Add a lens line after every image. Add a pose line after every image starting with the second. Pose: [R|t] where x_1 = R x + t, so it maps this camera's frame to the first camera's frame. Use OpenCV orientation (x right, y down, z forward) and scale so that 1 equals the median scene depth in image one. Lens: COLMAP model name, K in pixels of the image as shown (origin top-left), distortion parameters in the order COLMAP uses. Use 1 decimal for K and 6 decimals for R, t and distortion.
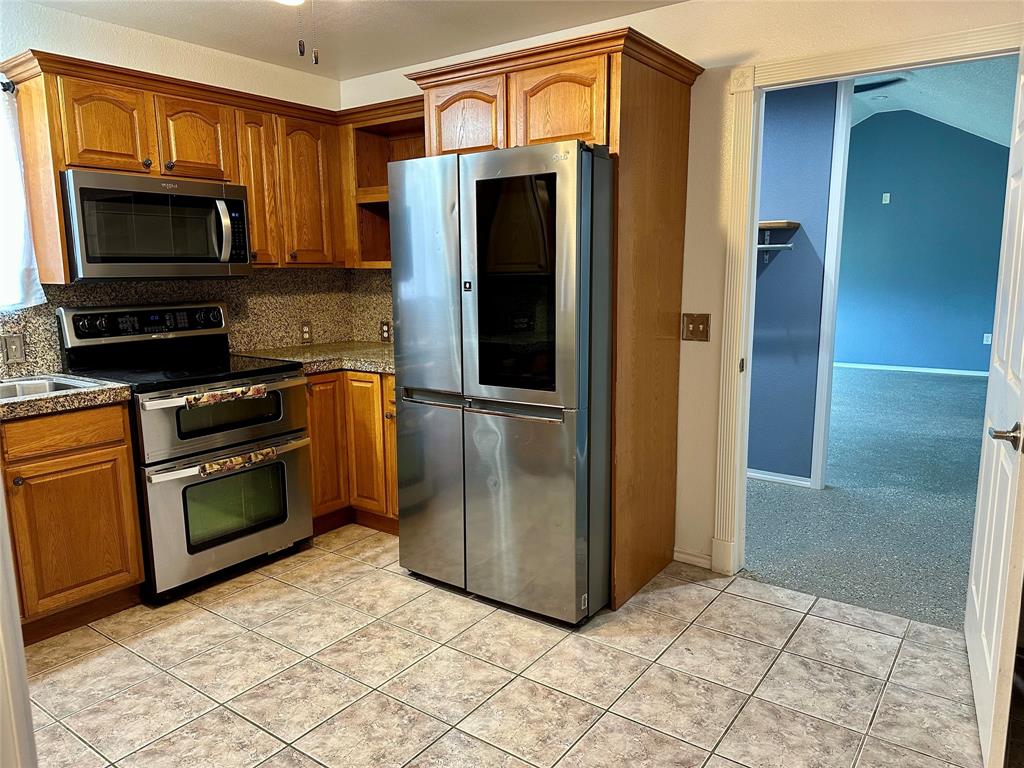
lens RADIAL K [[713.6, 0, 507.7], [0, 713.6, 382.2], [0, 0, 1]] dist [0.095060, -0.120426]
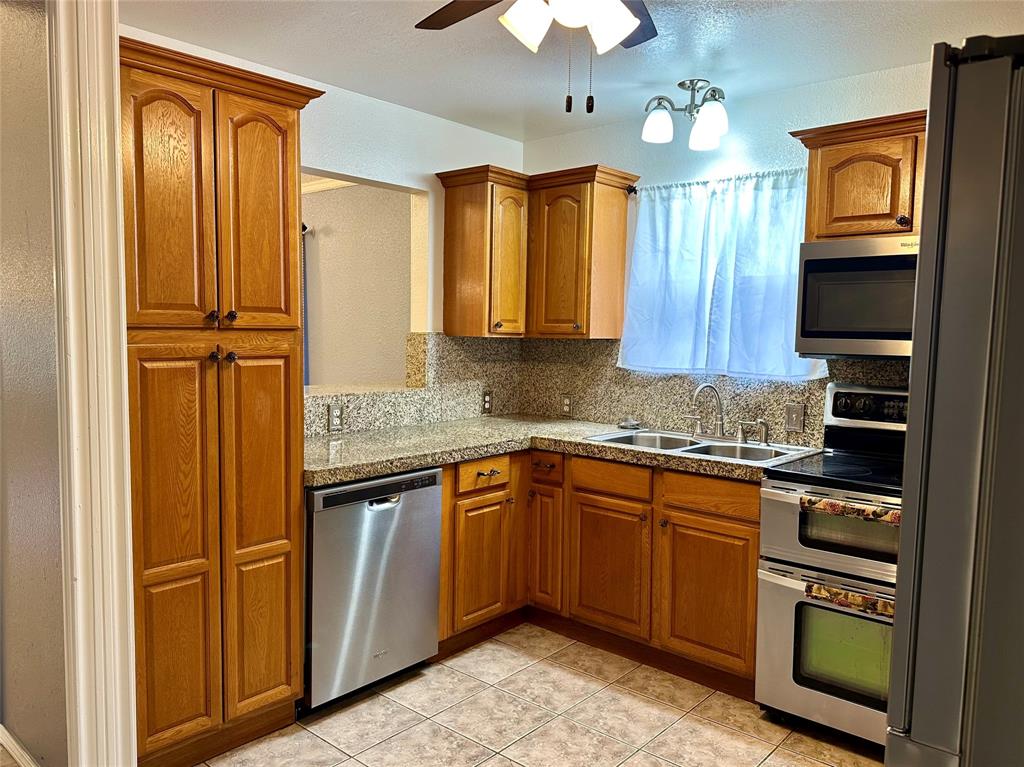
lens RADIAL K [[751.0, 0, 512.0], [0, 751.0, 383.5], [0, 0, 1]] dist [0.158674, -0.311933]
pose [[-0.086108, 0.080029, -0.993066, 0.426515], [-0.174095, 0.980223, 0.094090, -0.123534], [0.980957, 0.180990, -0.070473, 0.658902]]
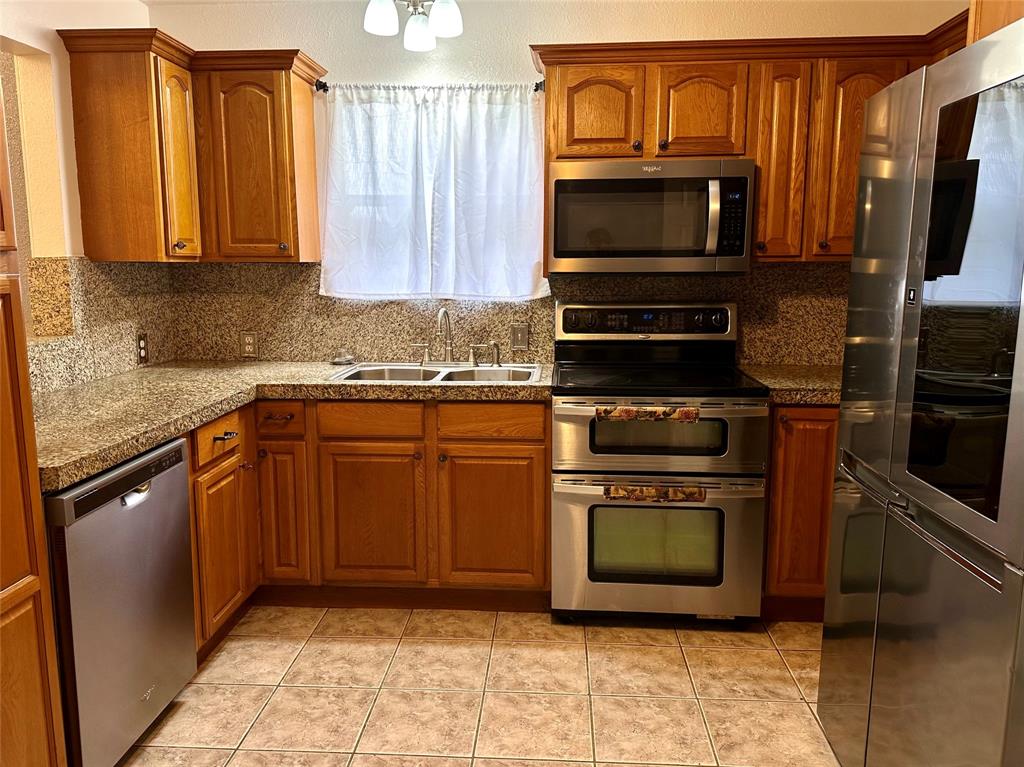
lens RADIAL K [[772.8, 0, 512.0], [0, 772.8, 383.5], [0, 0, 1]] dist [0.125656, -0.228481]
pose [[0.540473, 0.140510, -0.829546, 0.267077], [-0.139417, 0.987283, 0.076394, -0.062146], [0.829730, 0.074364, 0.553189, 0.356358]]
